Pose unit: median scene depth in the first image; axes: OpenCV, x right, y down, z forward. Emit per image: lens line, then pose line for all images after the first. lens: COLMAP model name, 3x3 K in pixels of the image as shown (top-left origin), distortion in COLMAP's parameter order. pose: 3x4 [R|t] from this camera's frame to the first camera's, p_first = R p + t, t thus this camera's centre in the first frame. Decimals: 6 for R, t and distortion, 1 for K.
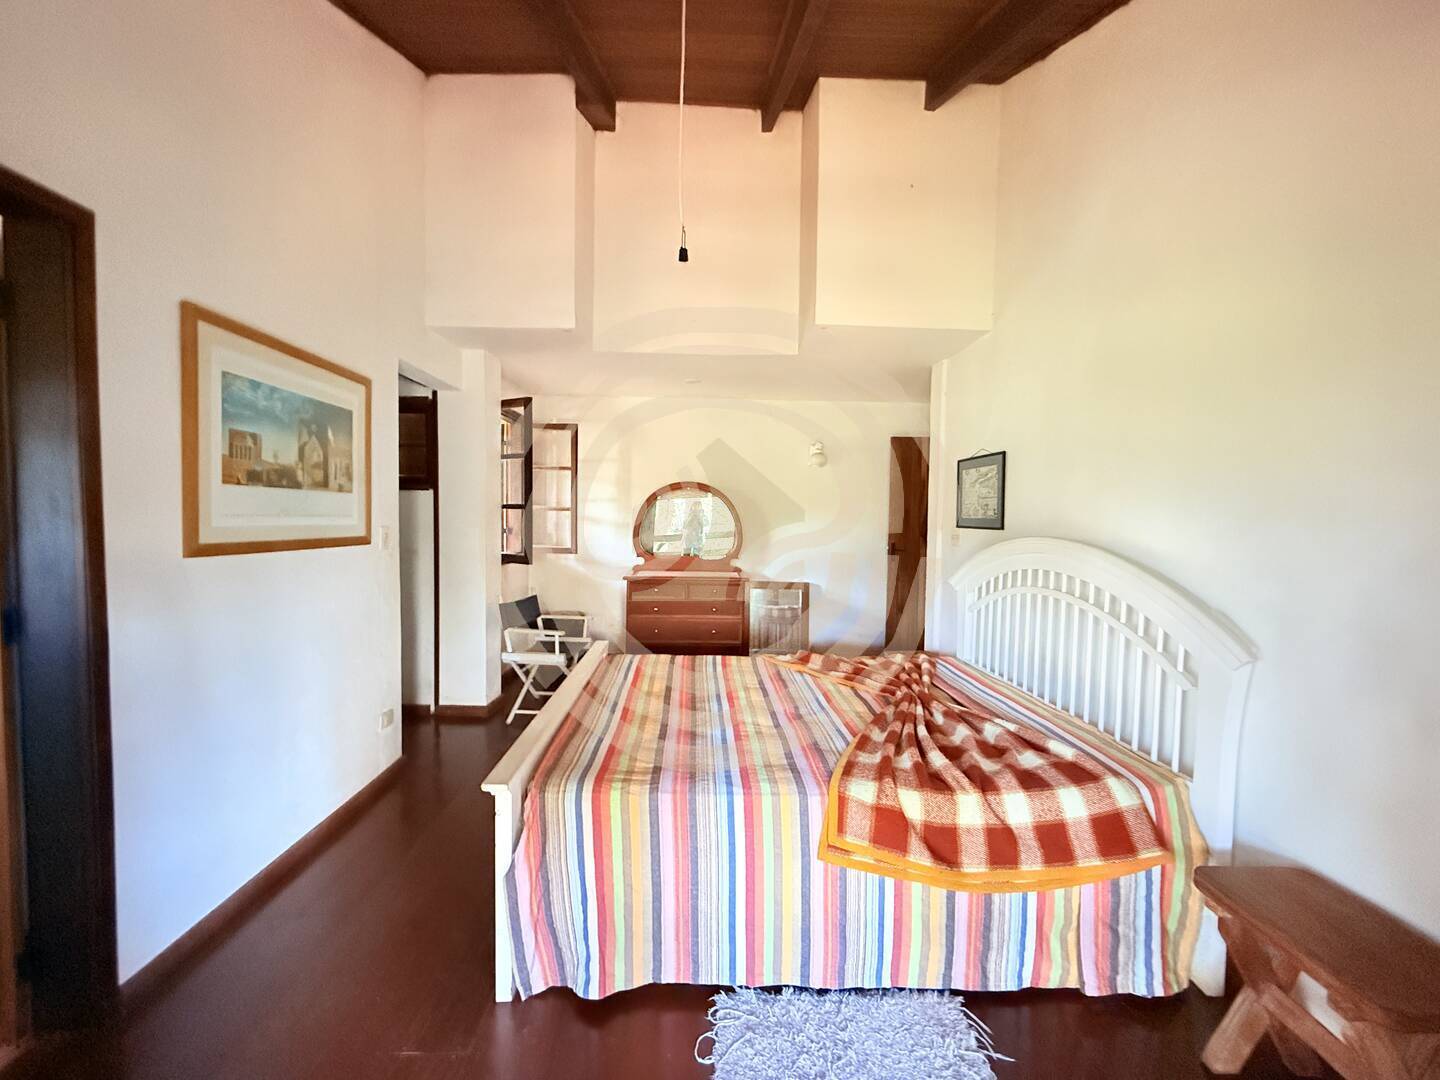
lens RADIAL K [[573.5, 0, 715.2], [0, 573.5, 540.3], [0, 0, 1]] dist [-0.000985, 0.000327]
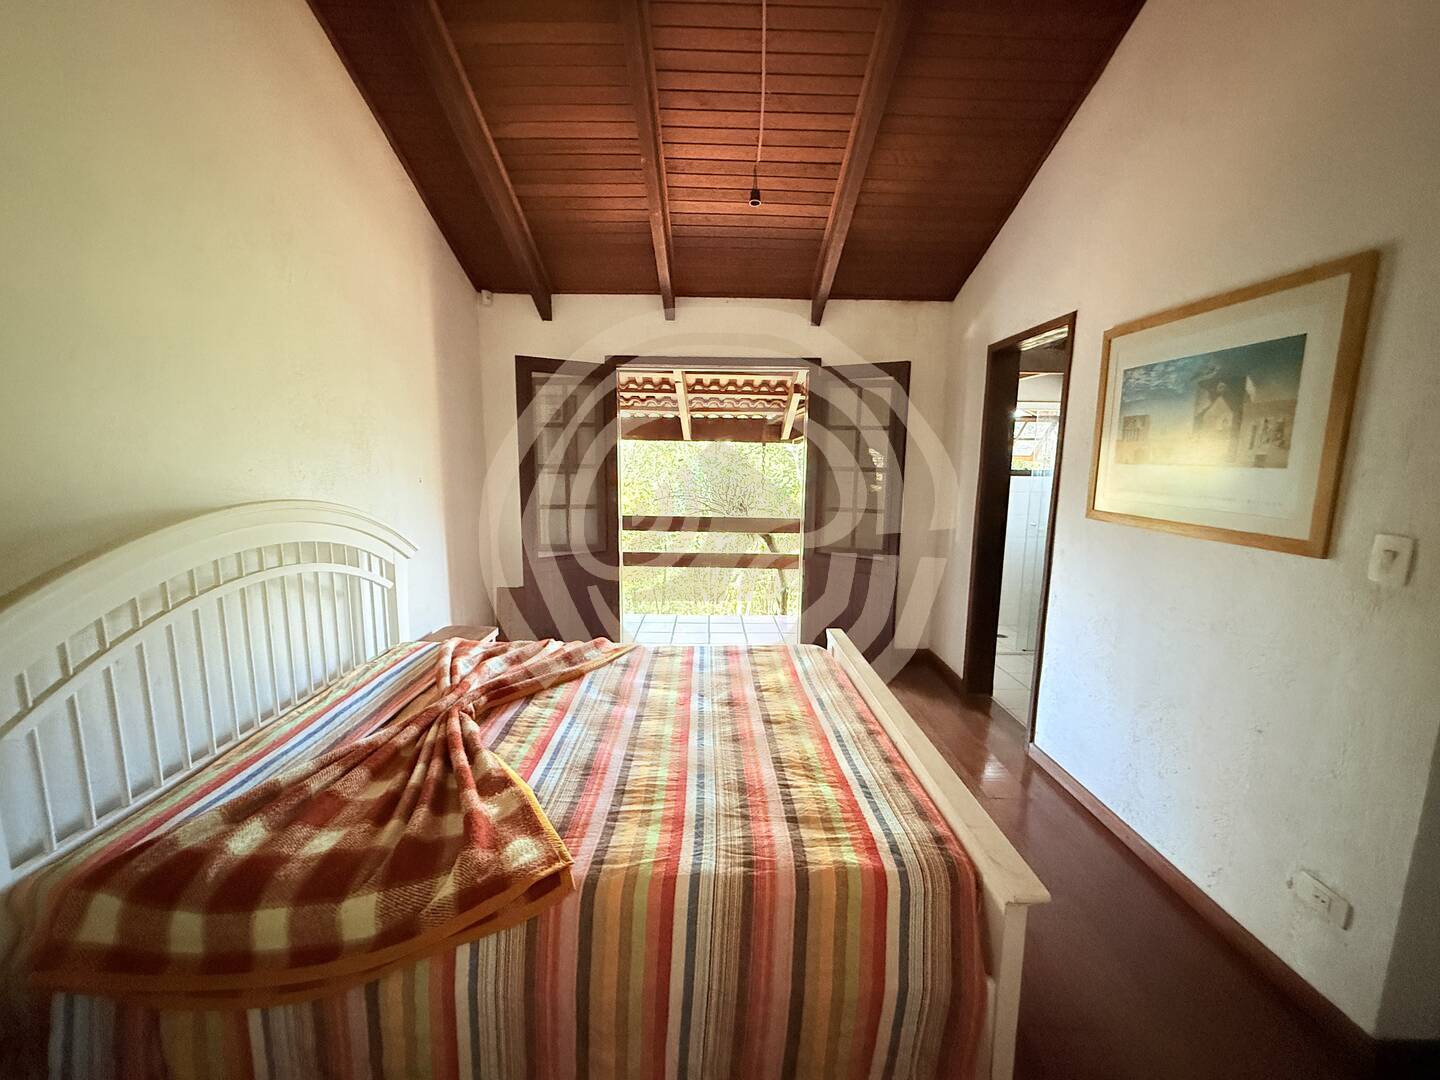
lens RADIAL K [[573.5, 0, 718.8], [0, 573.5, 541.6], [0, 0, 1]] dist [-0.000985, 0.000327]
pose [[-0.999957, -0.006551, 0.006598, -0.012627], [-0.005178, 0.981751, 0.190098, -0.142972], [-0.007723, 0.190056, -0.981743, 1.962095]]
